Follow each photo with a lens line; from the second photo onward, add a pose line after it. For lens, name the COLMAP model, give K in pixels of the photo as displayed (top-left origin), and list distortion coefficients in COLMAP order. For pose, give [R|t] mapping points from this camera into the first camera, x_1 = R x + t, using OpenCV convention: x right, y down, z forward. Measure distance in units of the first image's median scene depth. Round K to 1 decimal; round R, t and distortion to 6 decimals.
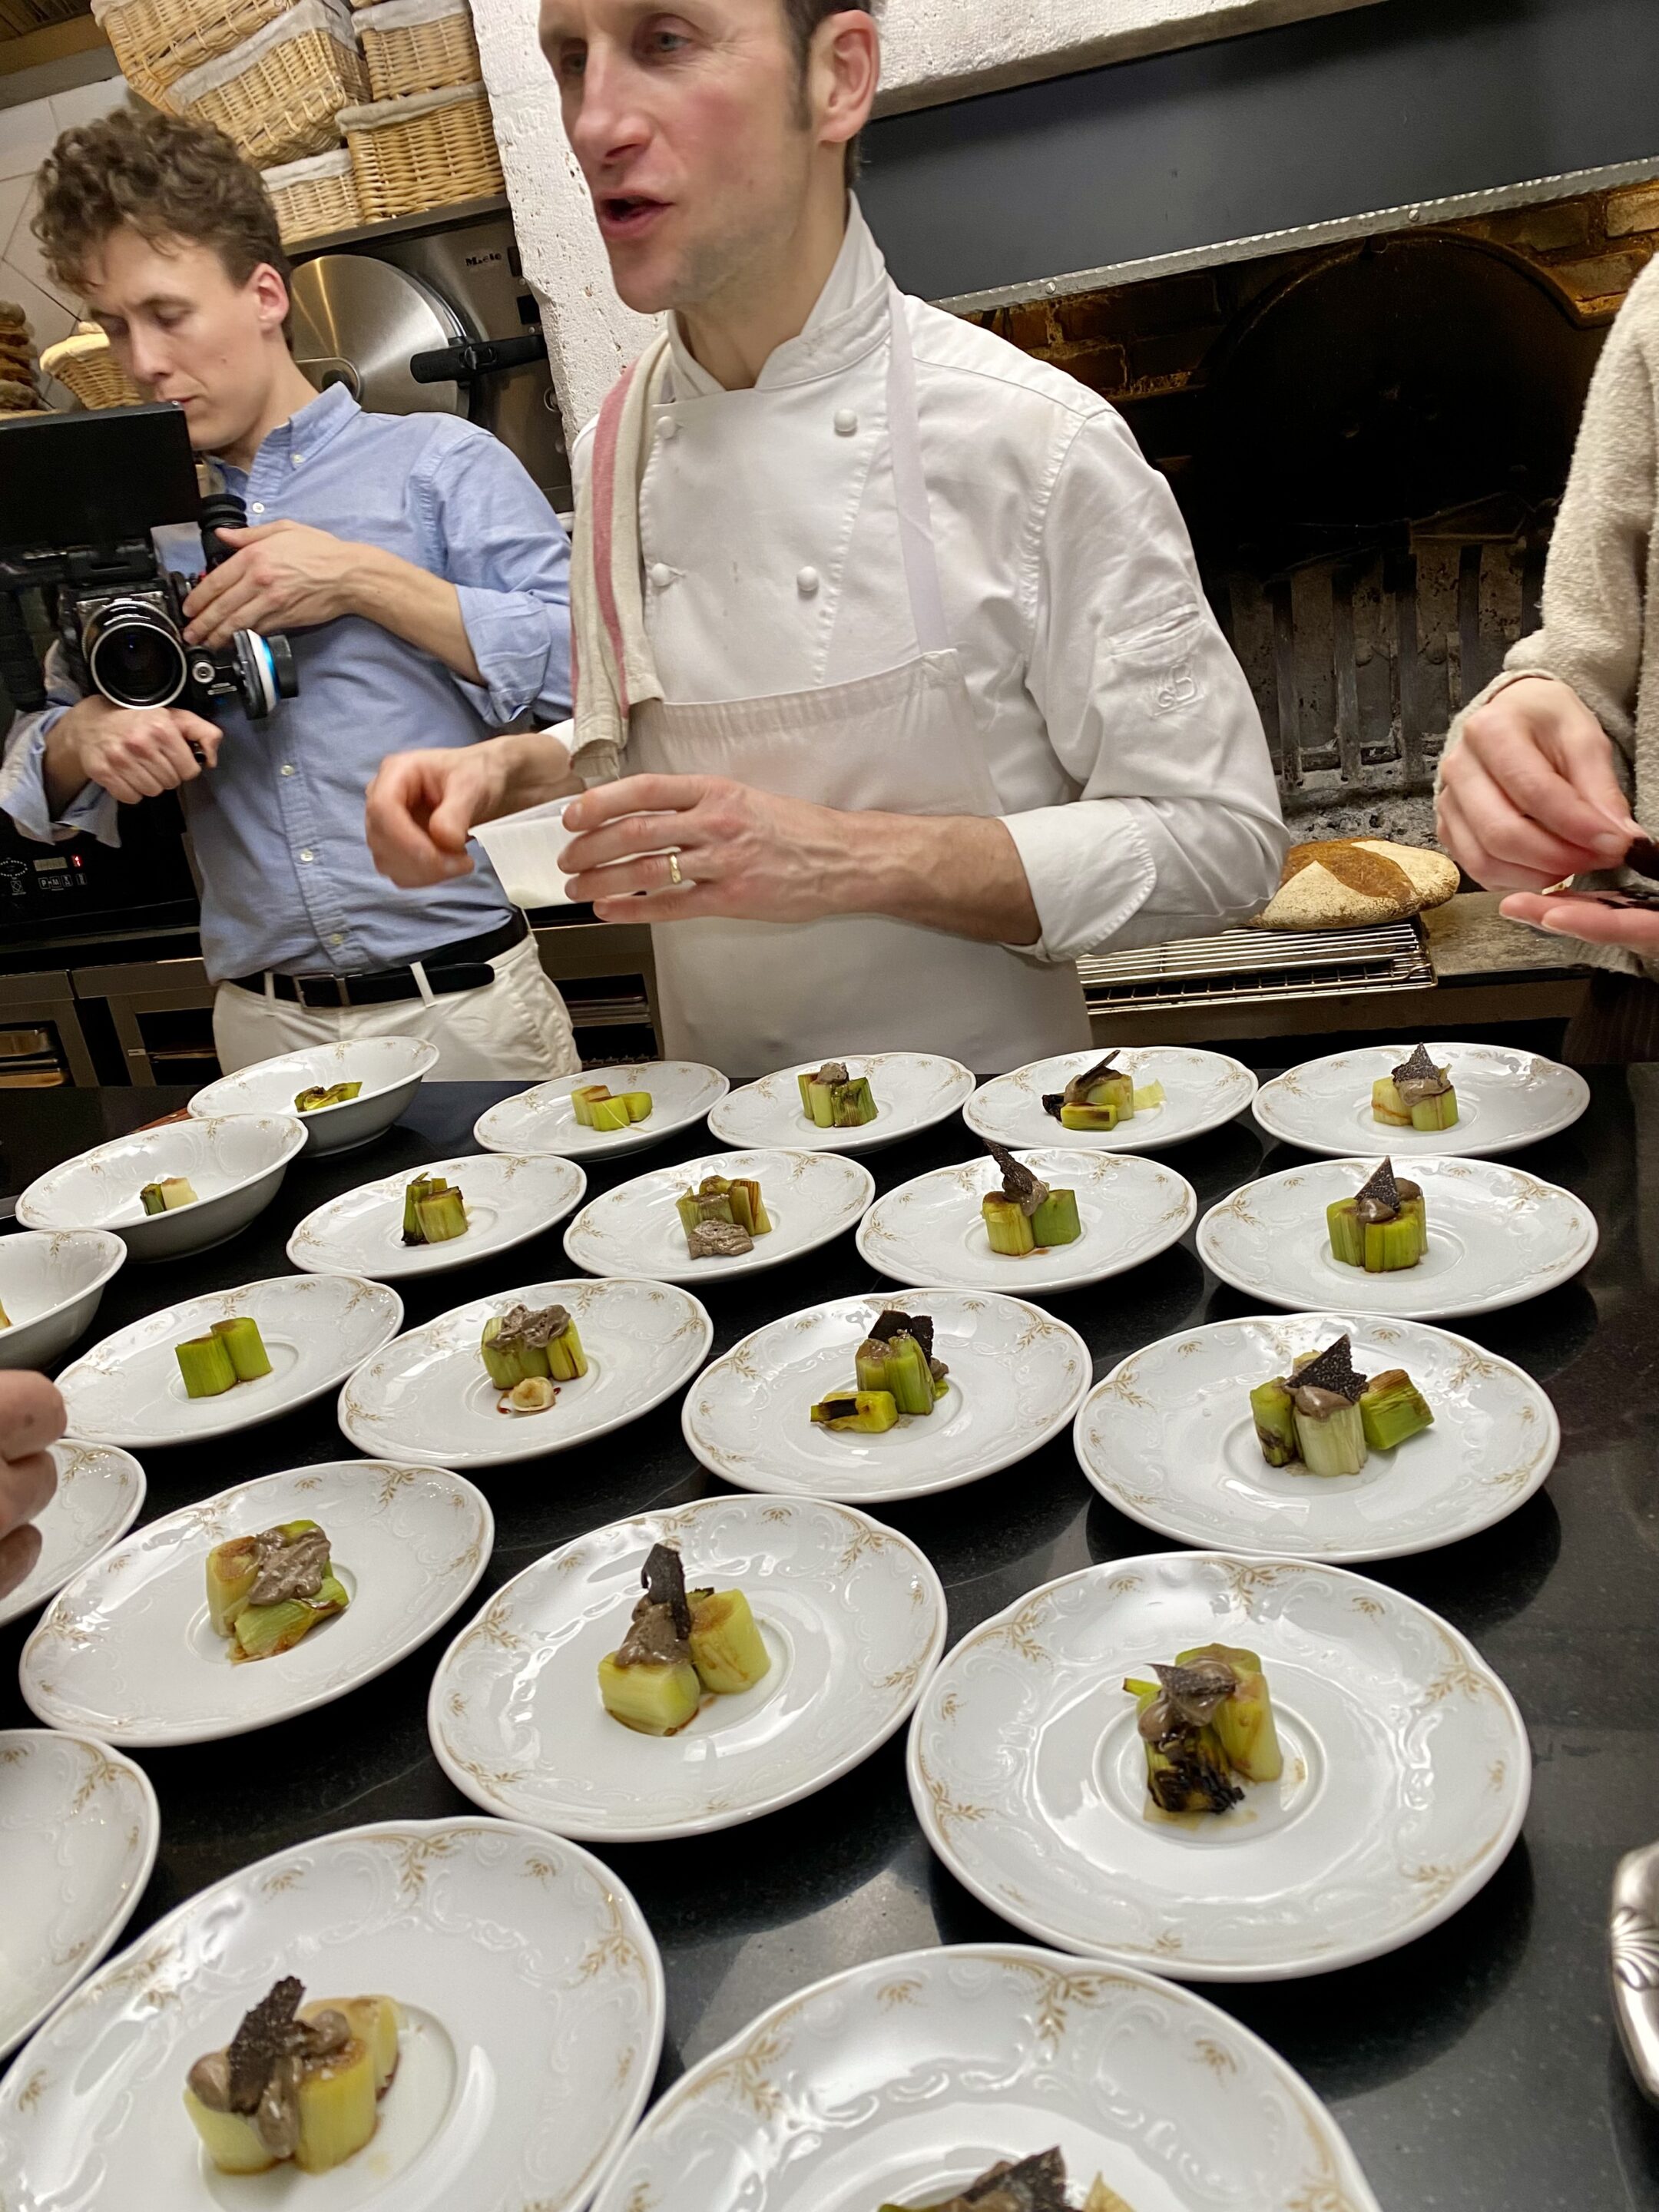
lens RADIAL K [[1696.3, 0, 829.5], [0, 1696.3, 1106.0], [0, 0, 1]] dist [-0.012262, 0.002636]
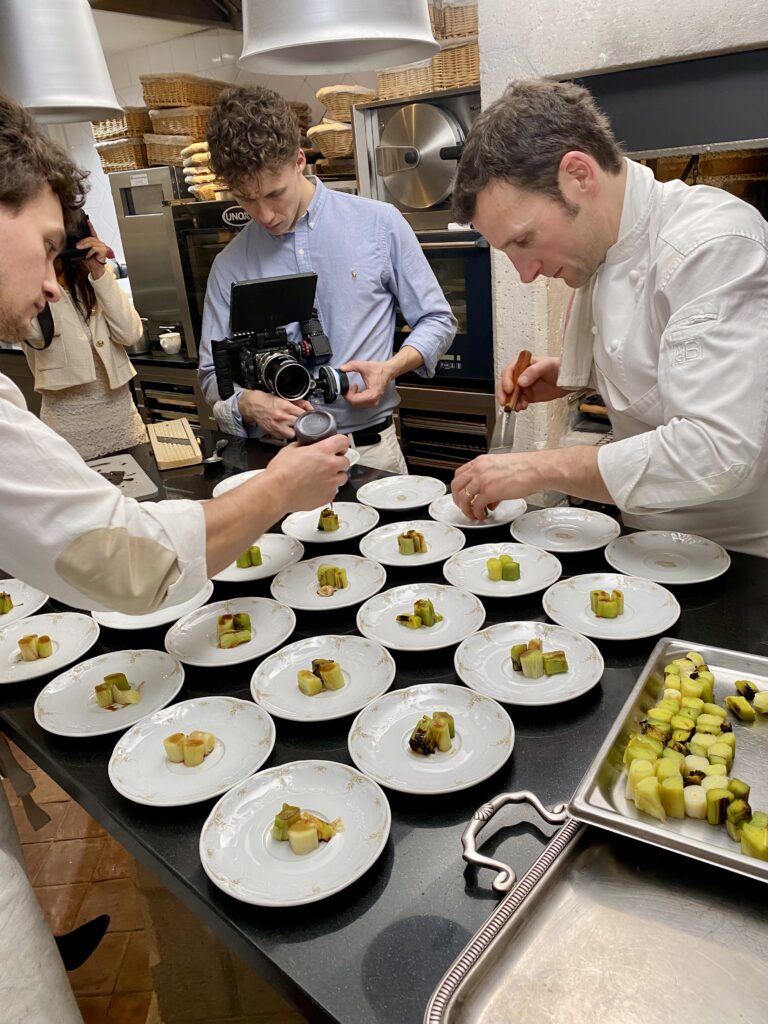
lens RADIAL K [[776.7, 0, 384.0], [0, 776.7, 512.0], [0, 0, 1]] dist [-0.003610, -0.008789]
pose [[0.934695, 0.202018, -0.292462, 0.267774], [-0.171168, 0.976923, 0.127764, -0.150058], [0.311523, -0.069361, 0.947704, -0.297760]]
